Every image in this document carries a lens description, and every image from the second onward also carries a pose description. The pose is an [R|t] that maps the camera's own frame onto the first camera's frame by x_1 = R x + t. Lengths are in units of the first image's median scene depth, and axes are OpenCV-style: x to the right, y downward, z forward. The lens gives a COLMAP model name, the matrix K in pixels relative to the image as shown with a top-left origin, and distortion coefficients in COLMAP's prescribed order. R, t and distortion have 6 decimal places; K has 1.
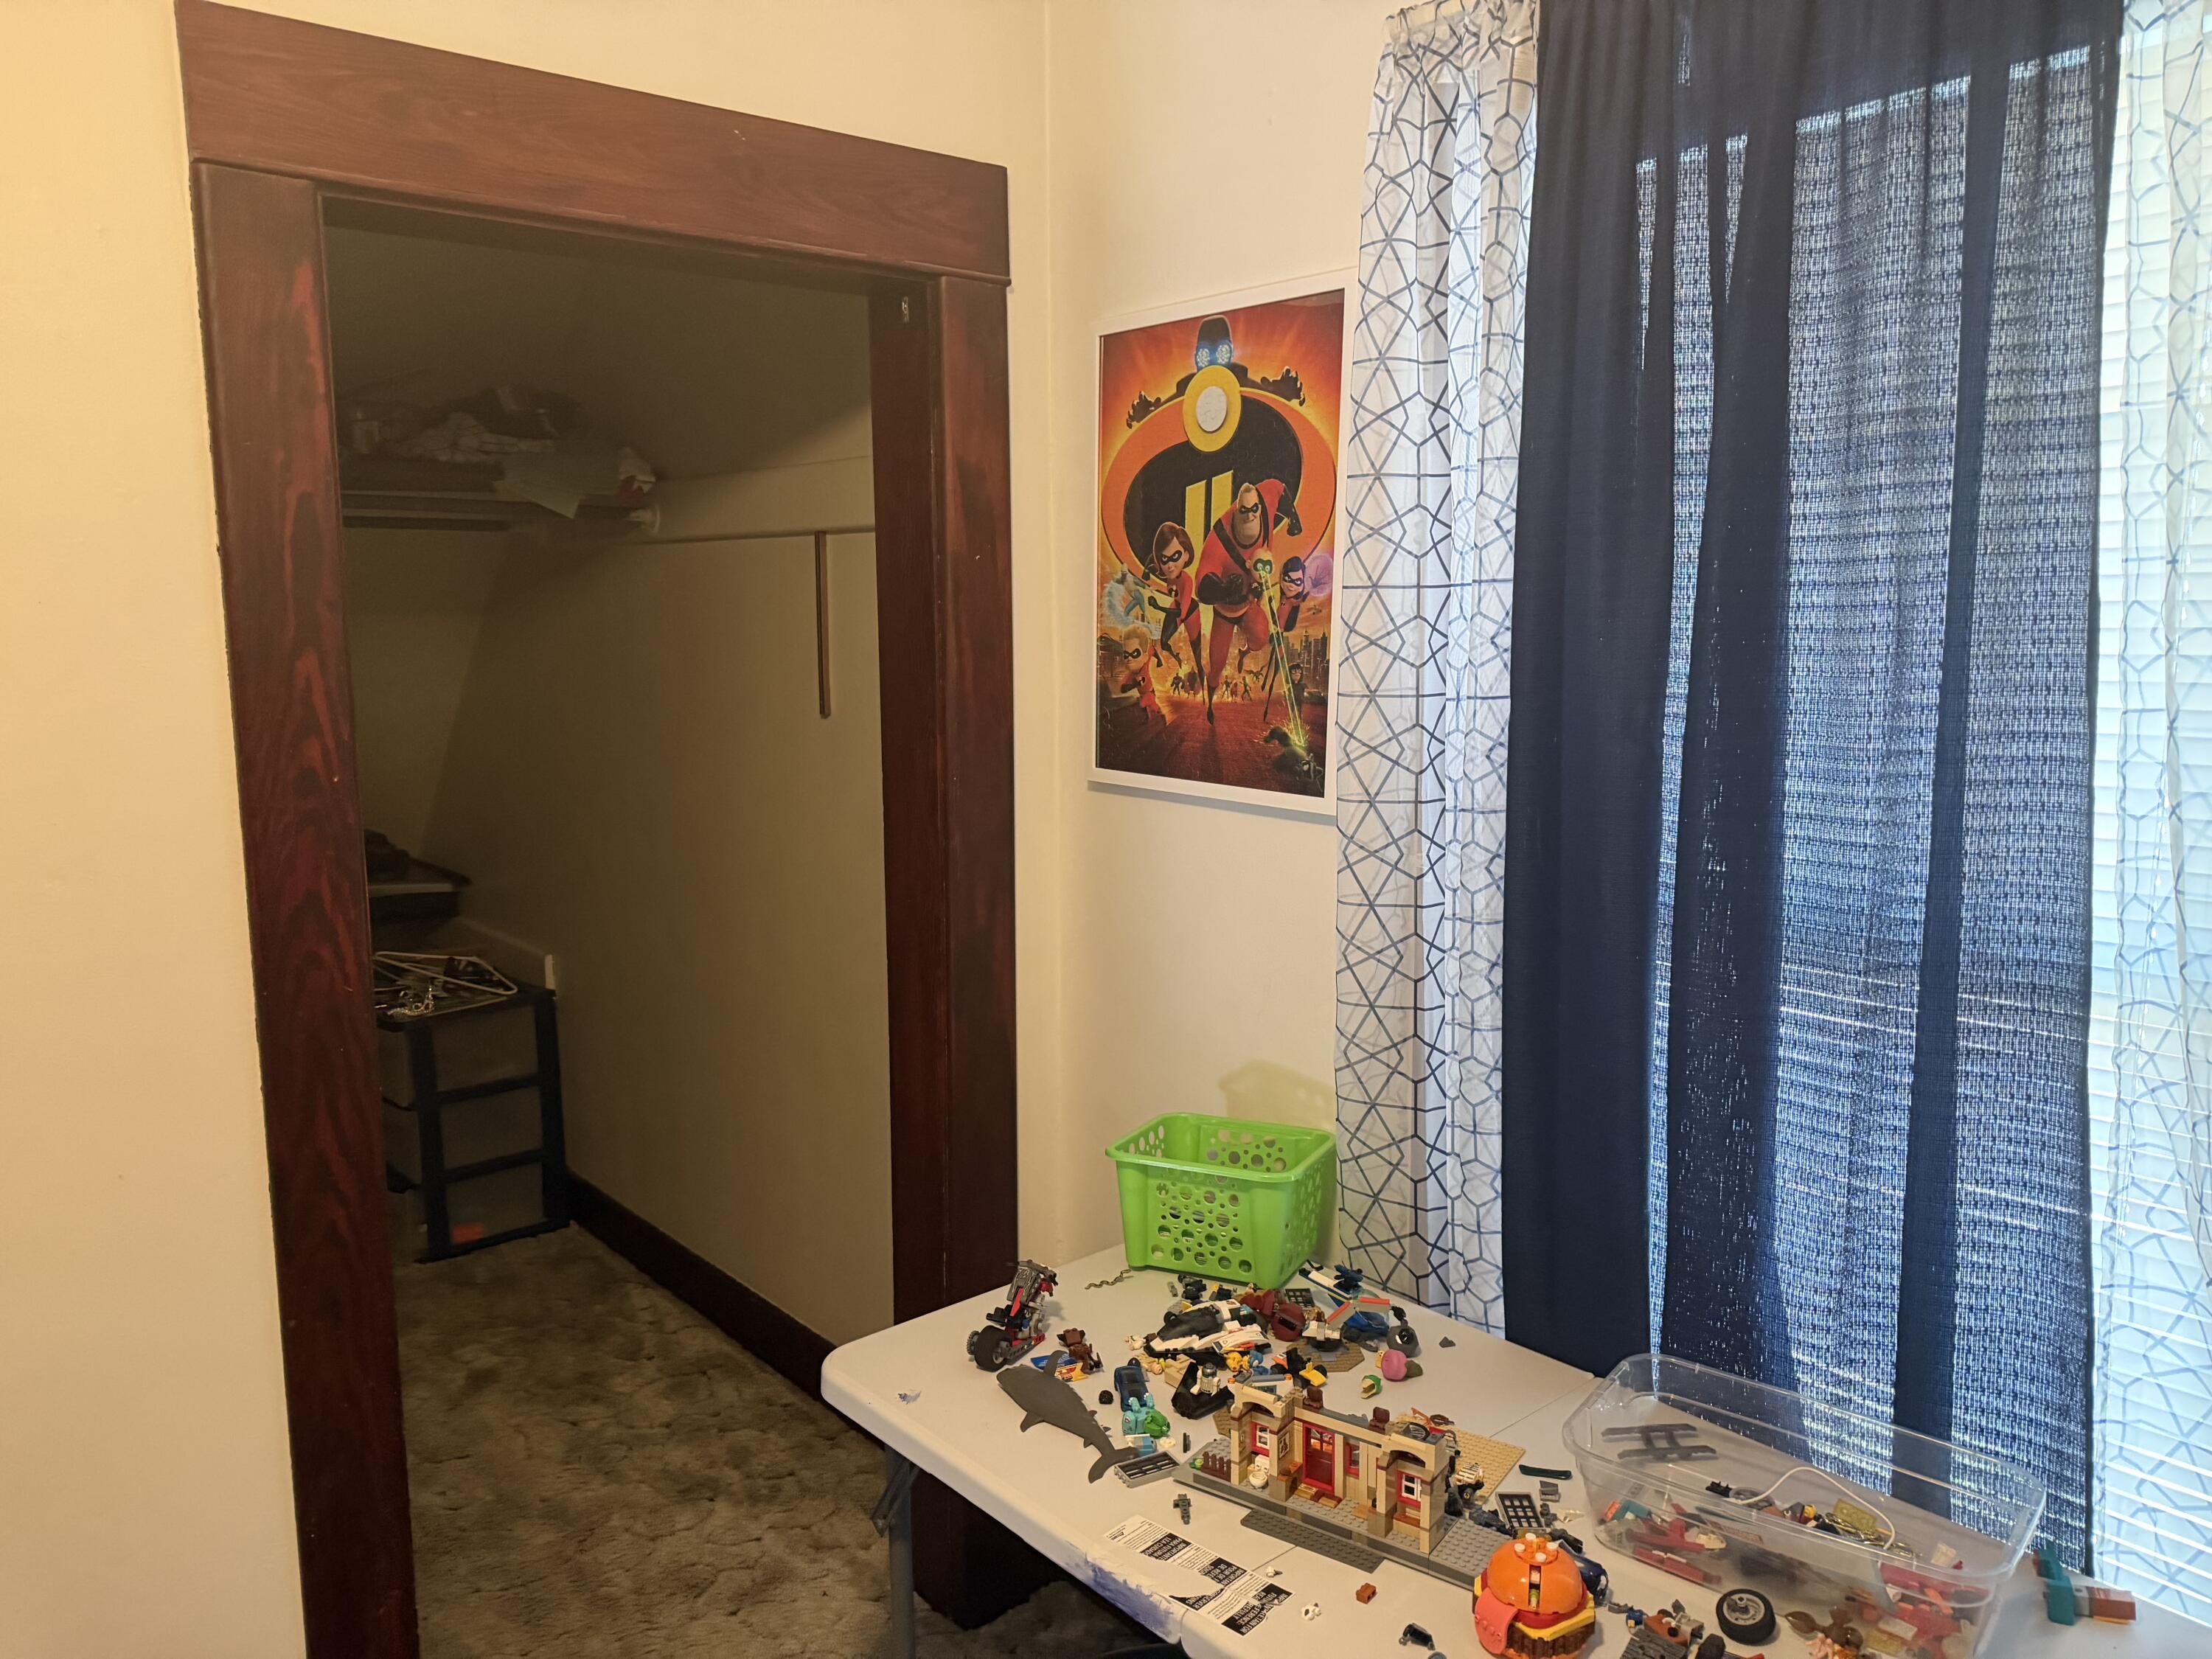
lens RADIAL K [[1583.9, 0, 1054.1], [0, 1583.9, 861.1], [0, 0, 1]] dist [0.071178, -0.050797]
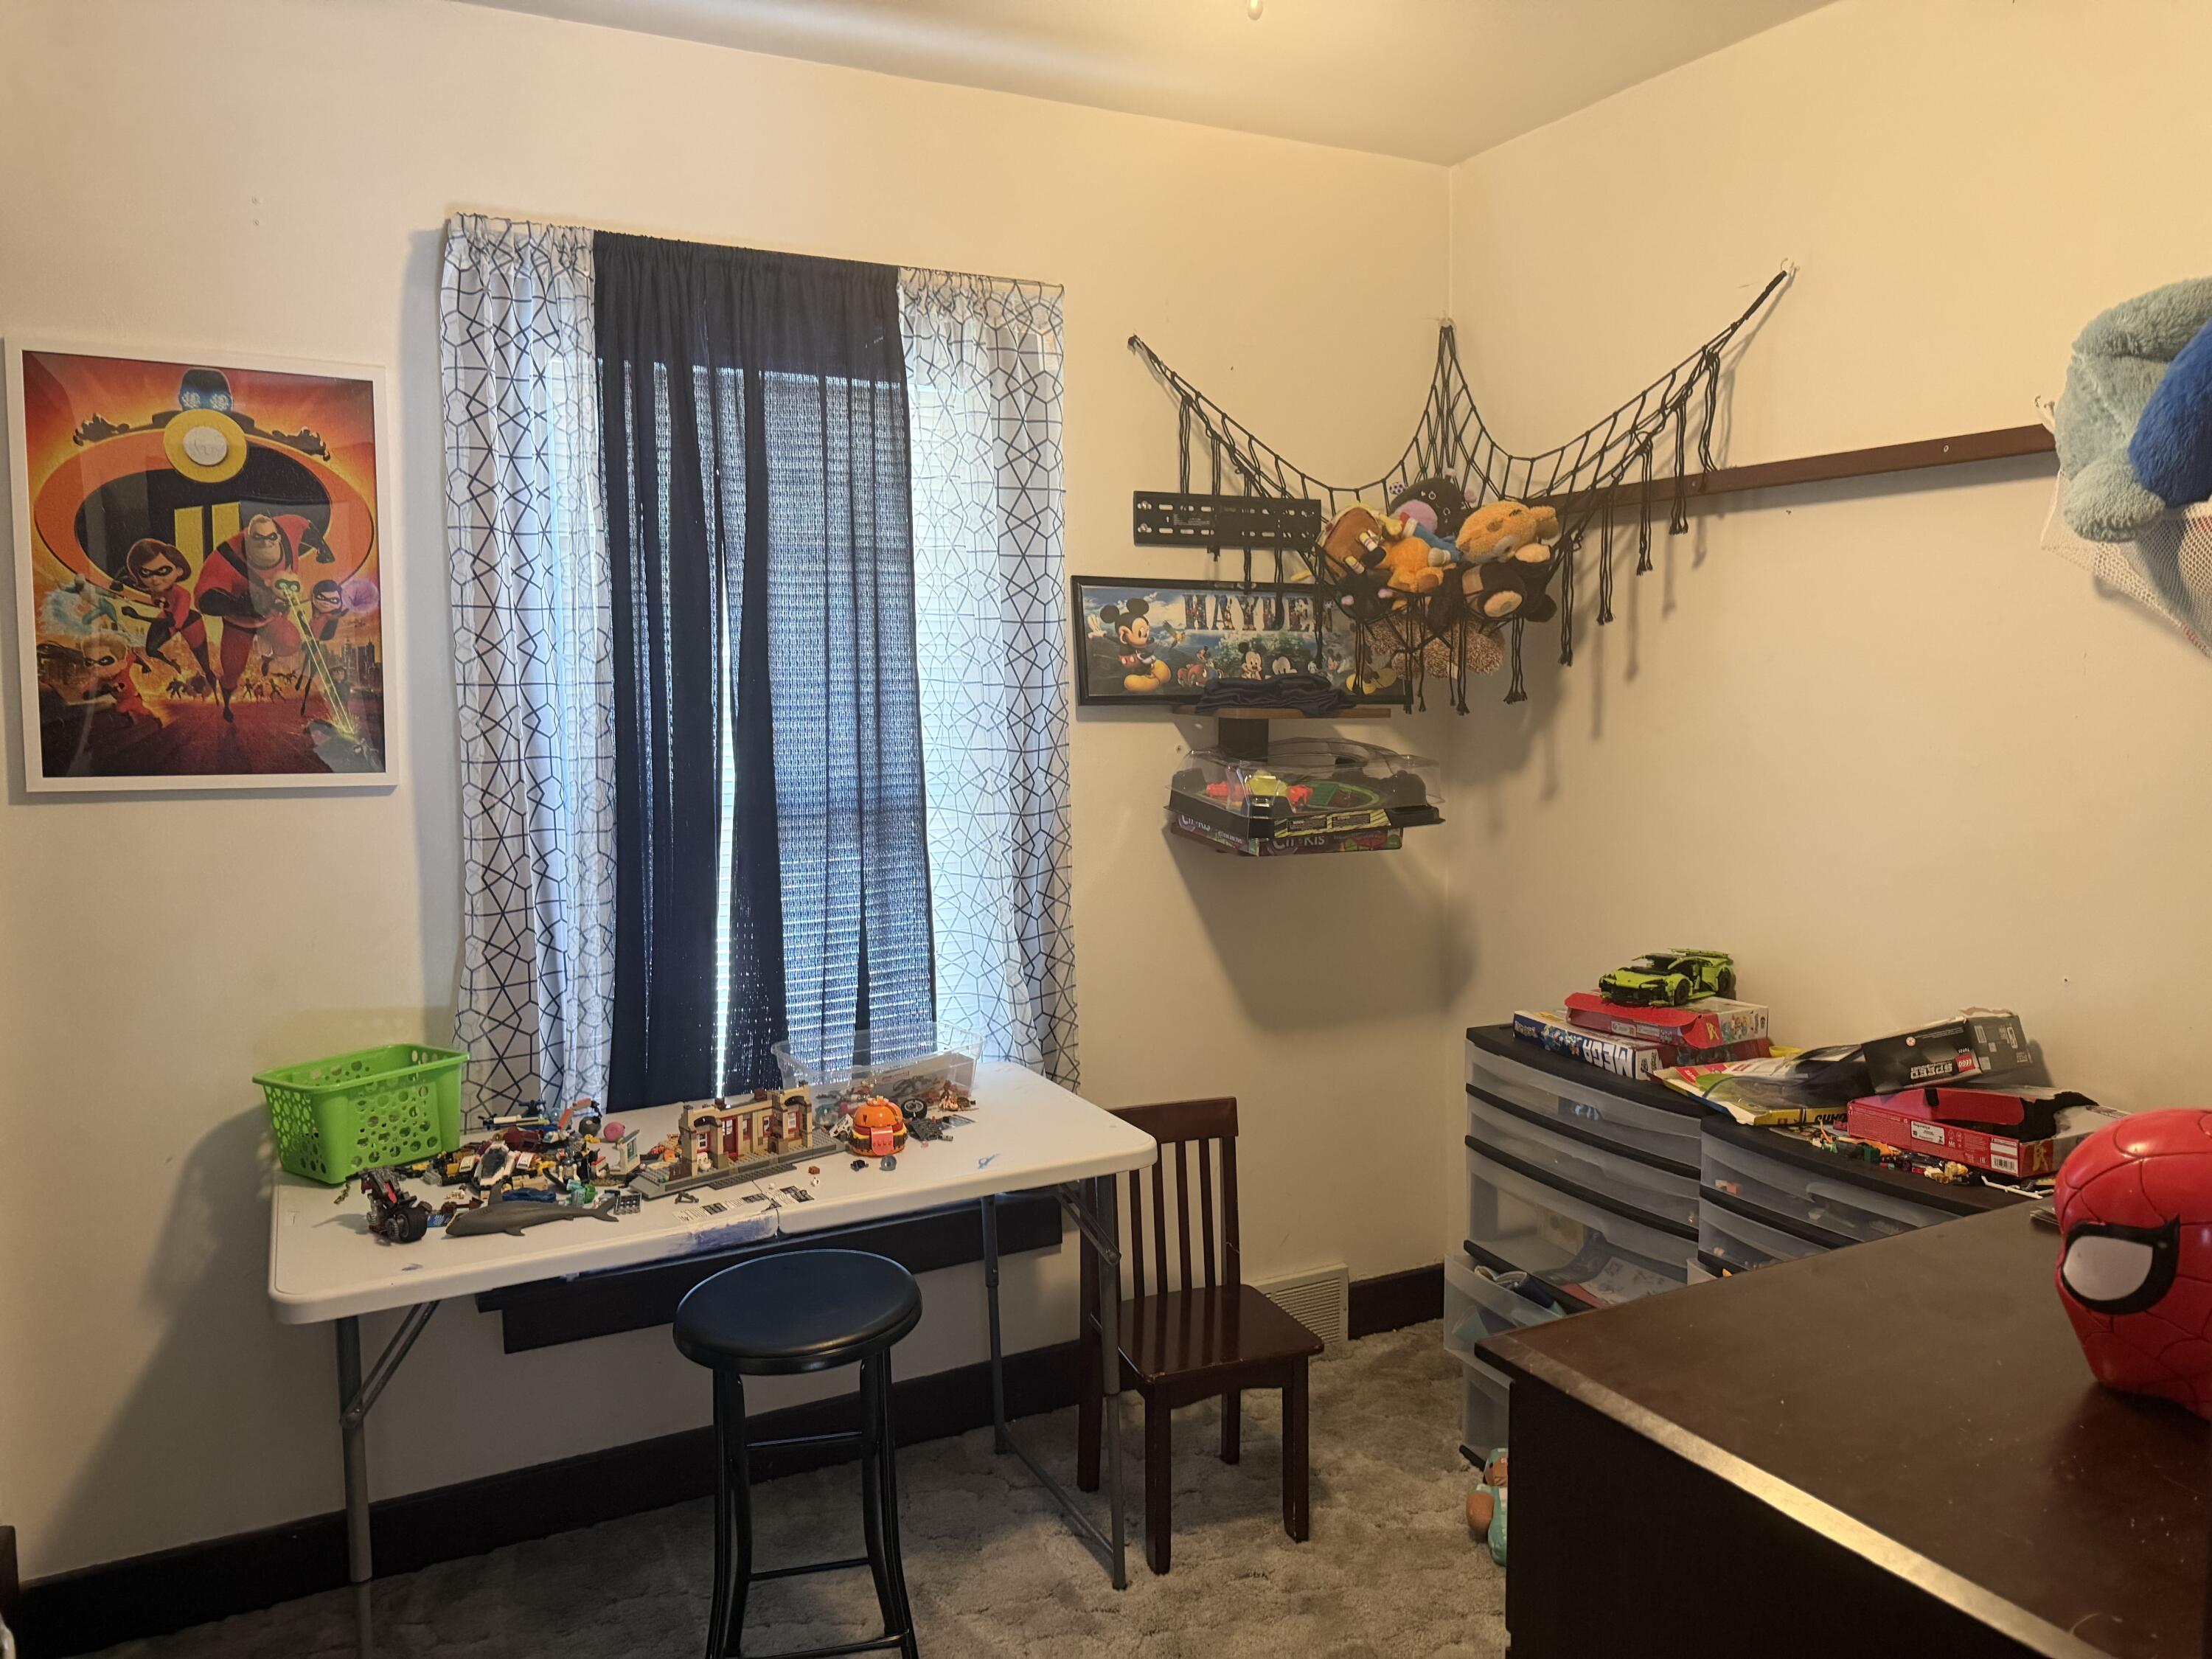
lens RADIAL K [[1583.9, 0, 1098.9], [0, 1583.9, 840.2], [0, 0, 1]] dist [0.071178, -0.050797]
pose [[0.202785, -0.067974, 0.976861, -0.911410], [0.174010, 0.984212, 0.032363, 0.066979], [-0.963638, 0.163421, 0.211412, 0.184932]]
